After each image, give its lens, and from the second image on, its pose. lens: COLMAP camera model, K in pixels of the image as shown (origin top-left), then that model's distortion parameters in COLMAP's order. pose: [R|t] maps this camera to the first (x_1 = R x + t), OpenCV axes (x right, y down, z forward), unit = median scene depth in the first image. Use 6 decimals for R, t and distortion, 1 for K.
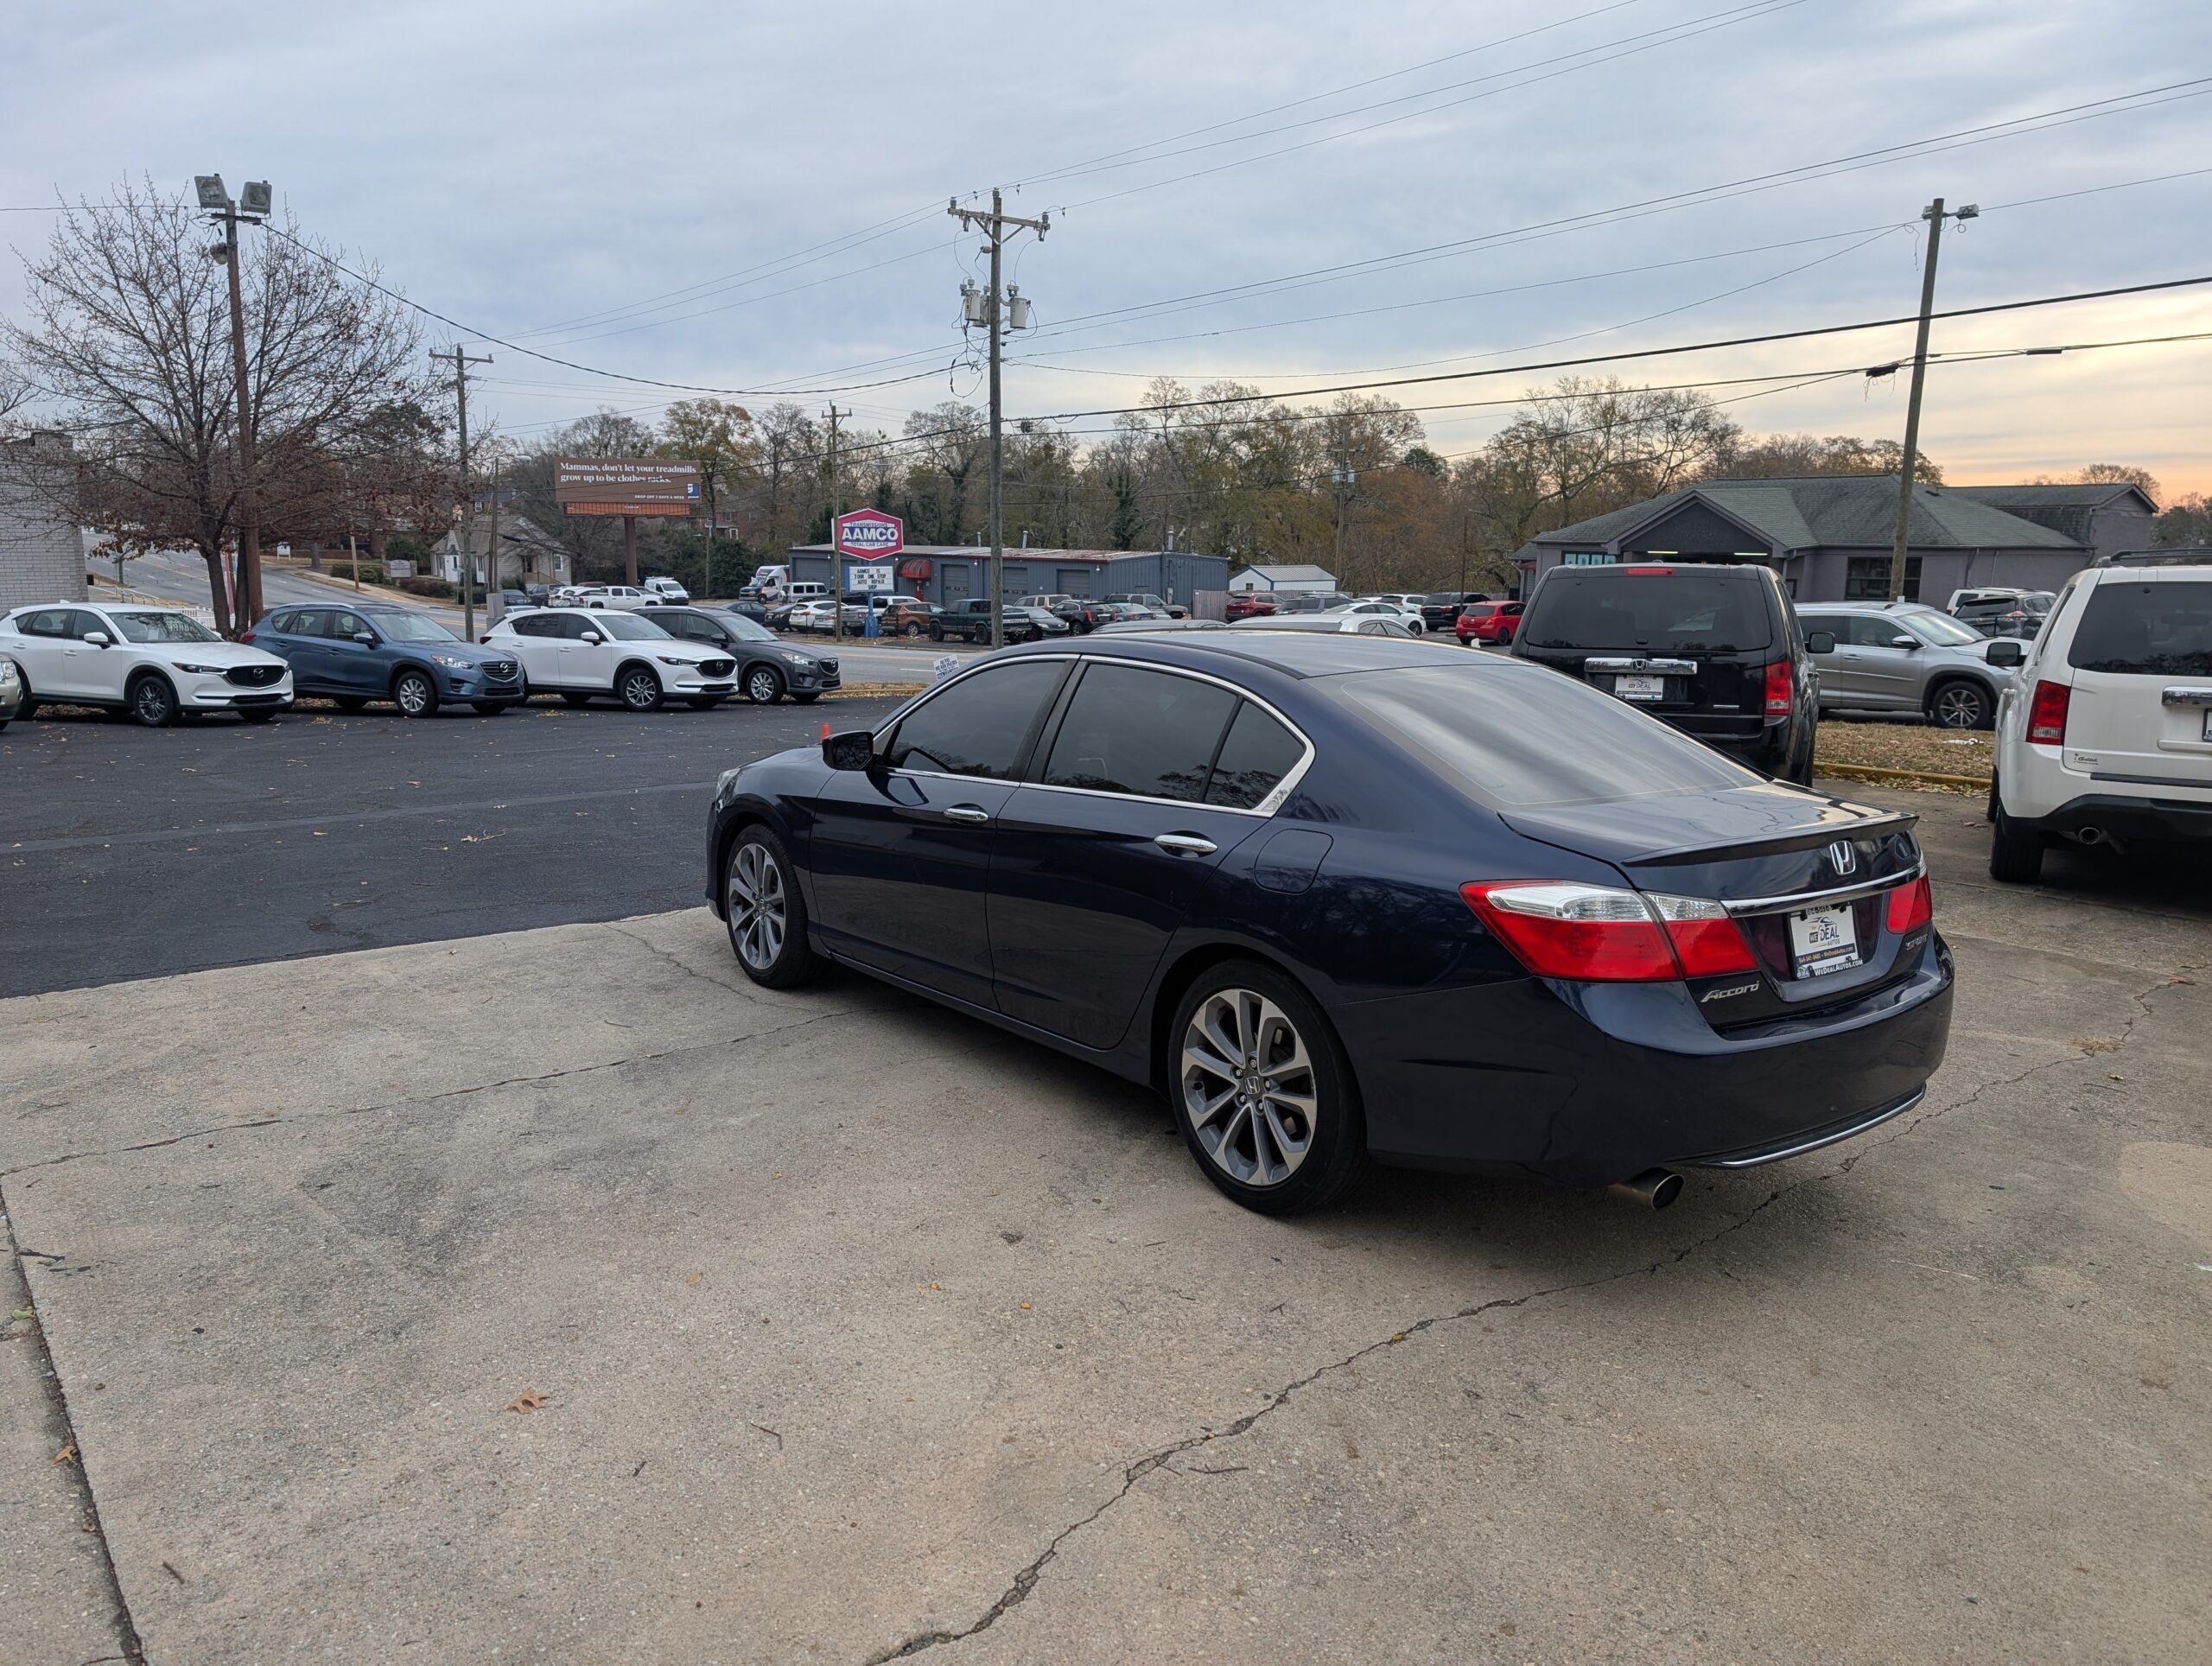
lens RADIAL K [[1571.7, 0, 1079.1], [0, 1571.7, 820.3], [0, 0, 1]] dist [0.017295, -0.008909]
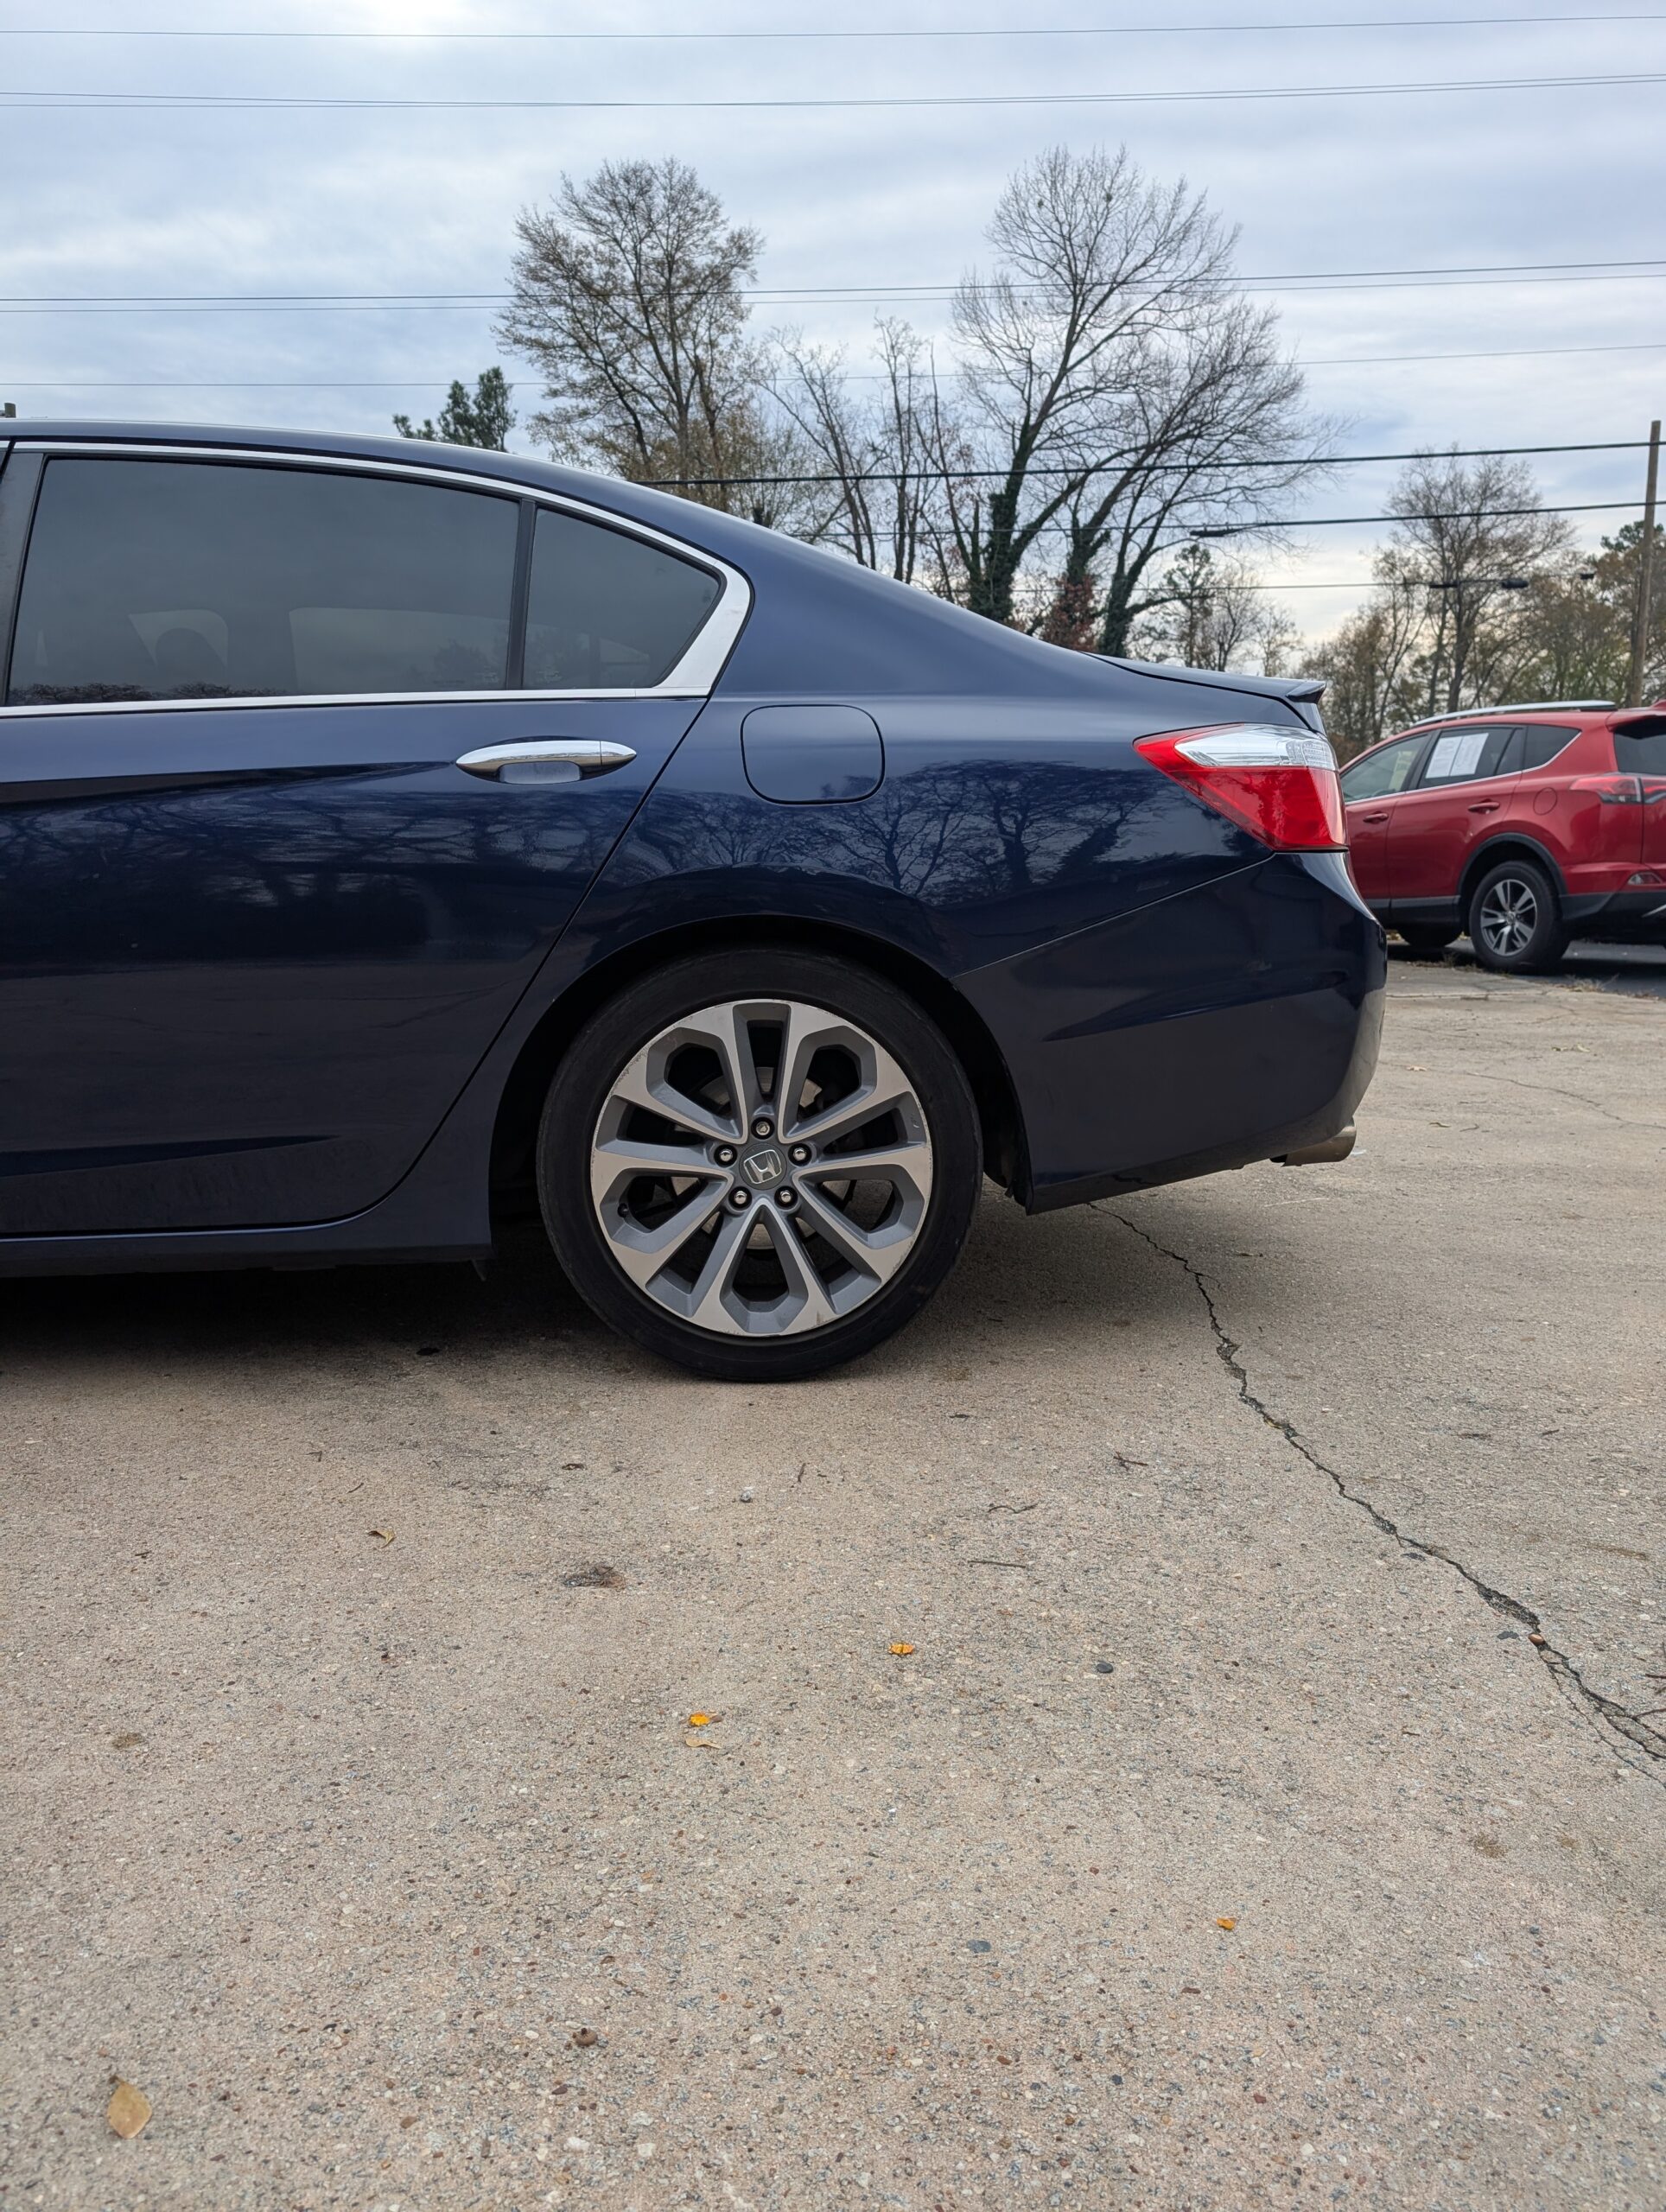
lens RADIAL K [[1585.5, 0, 832.9], [0, 1585.5, 1085.1], [0, 0, 1]] dist [0.008807, -0.006344]
pose [[0.551626, -0.144119, 0.821546, -0.061850], [0.143472, 0.986674, 0.076752, 0.018073], [-0.821660, 0.075531, 0.564952, 0.118952]]
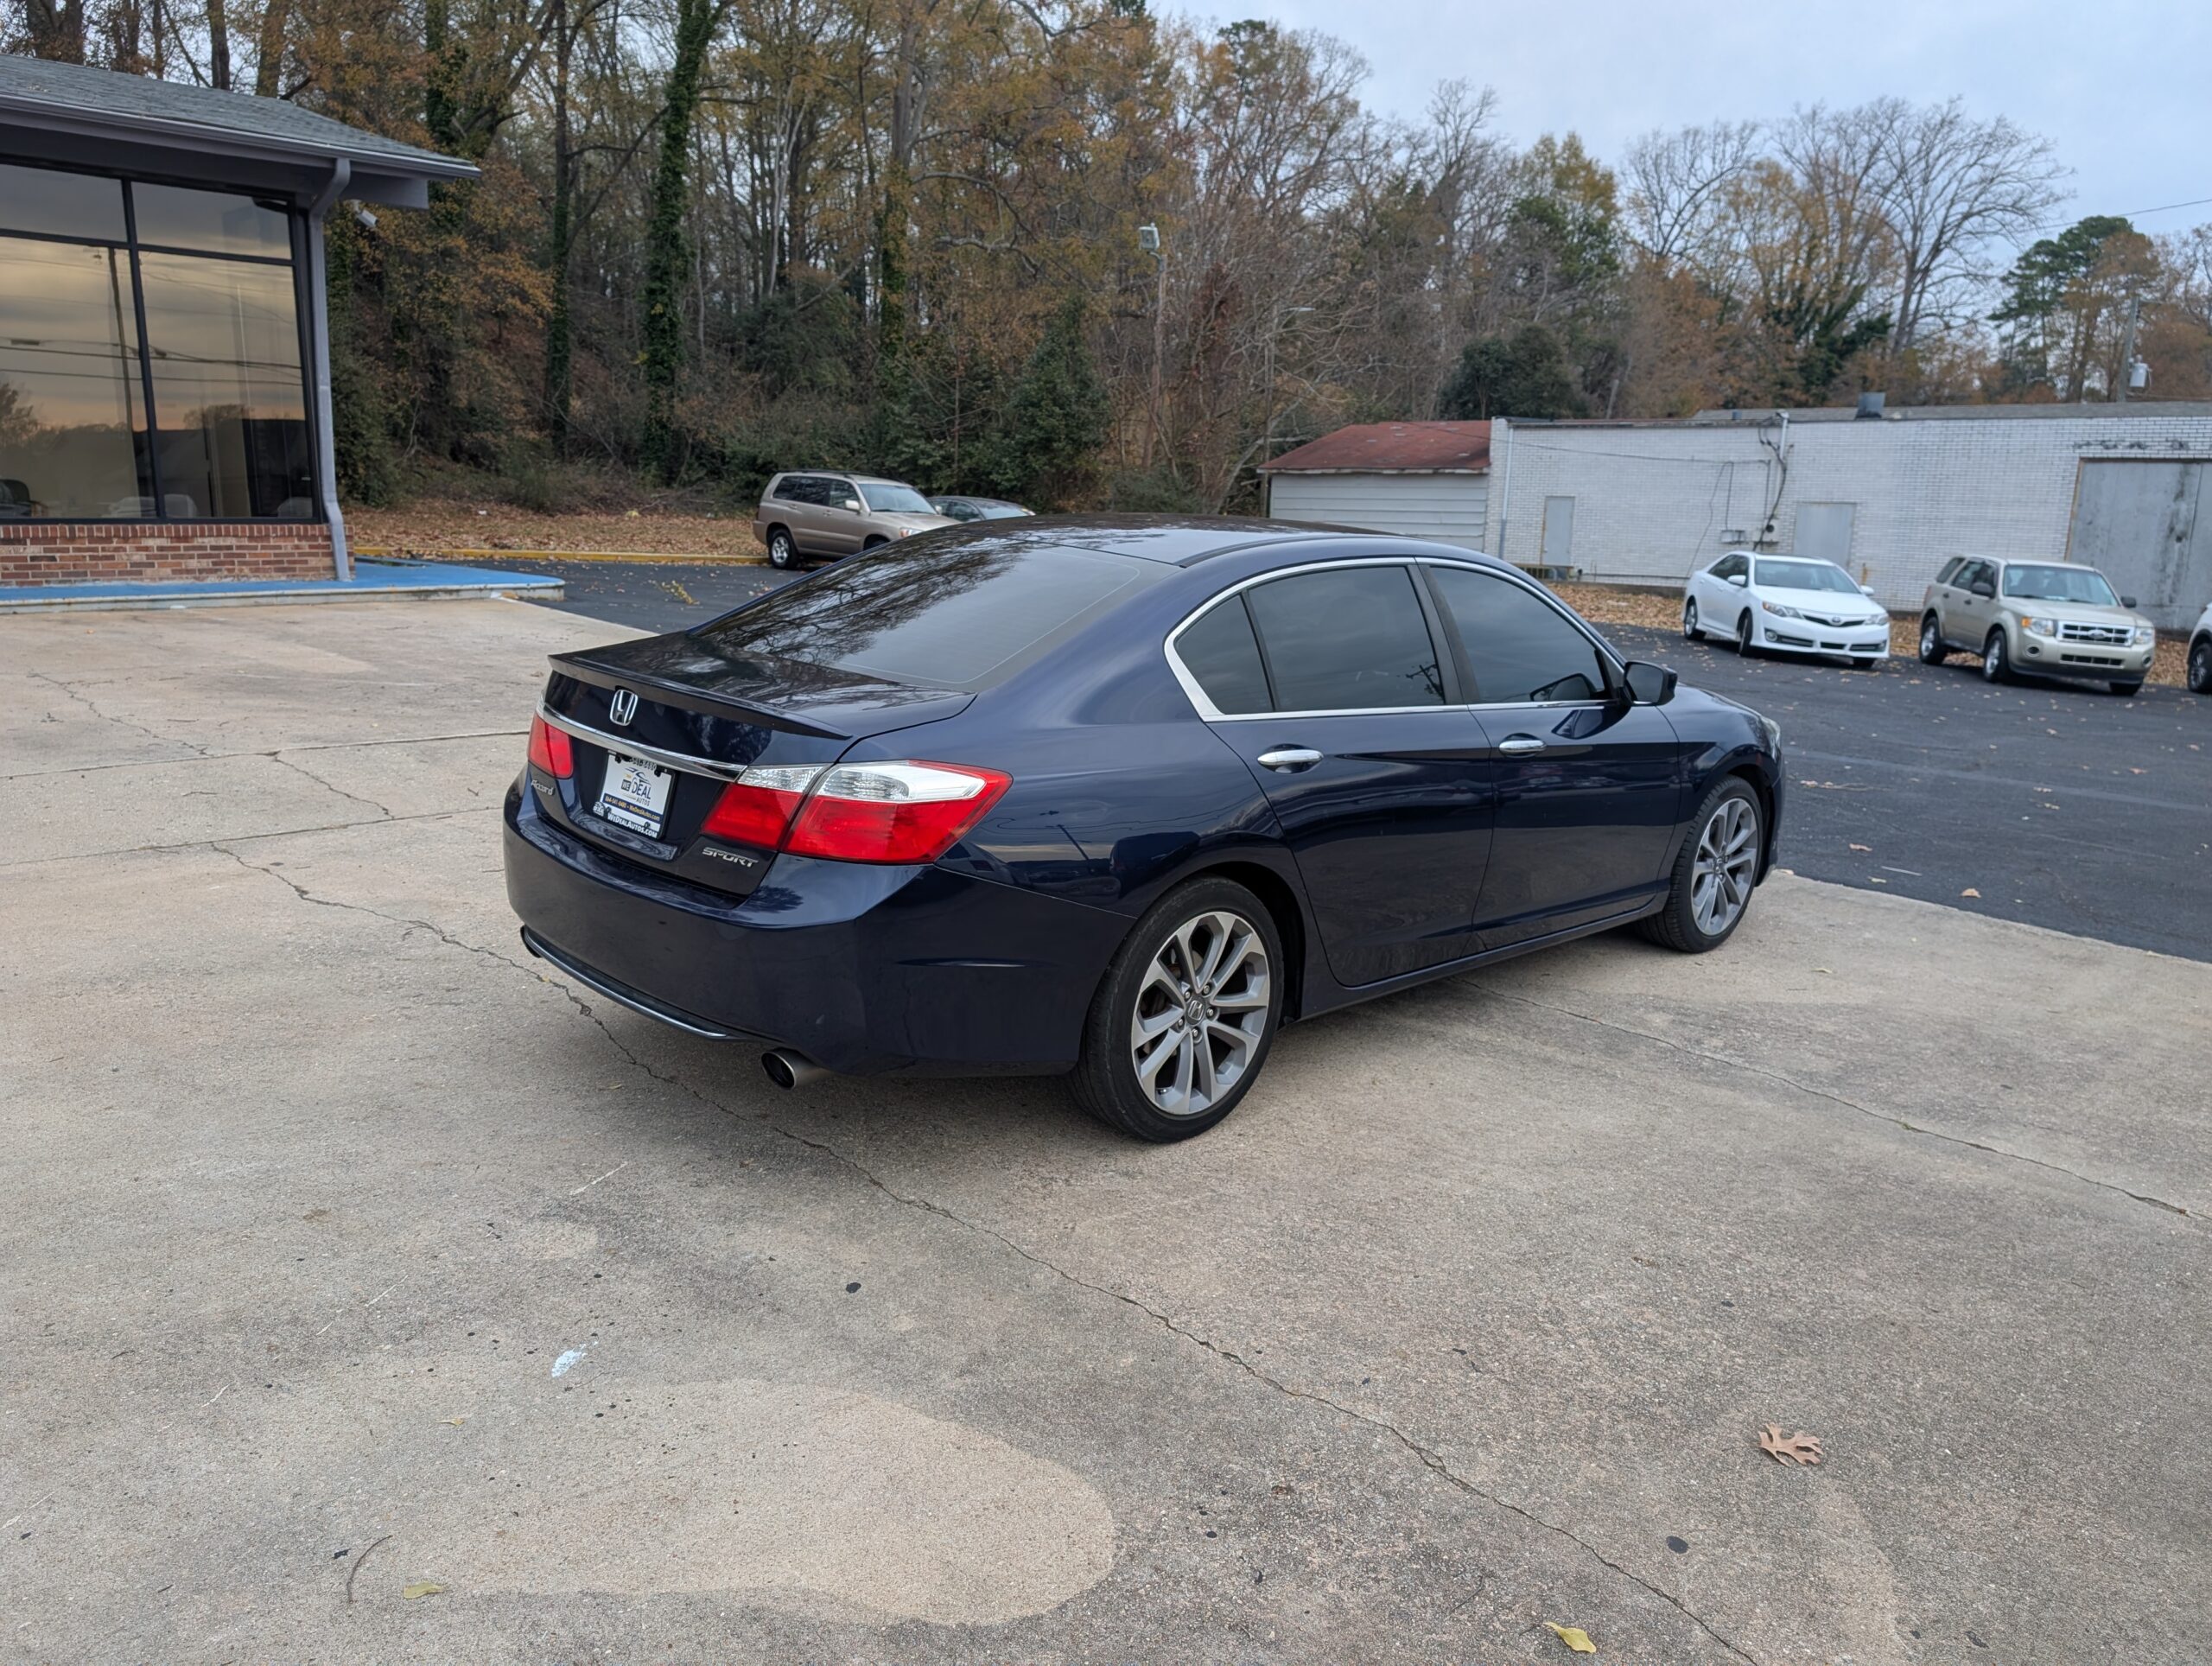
lens RADIAL K [[1585.5, 0, 1094.0], [0, 1585.5, 844.9], [0, 0, 1]] dist [0.008807, -0.006344]
pose [[0.122045, 0.217084, -0.968493, 0.243540], [-0.201052, 0.960966, 0.190061, -0.022649], [0.971948, 0.171522, 0.160926, 0.187828]]
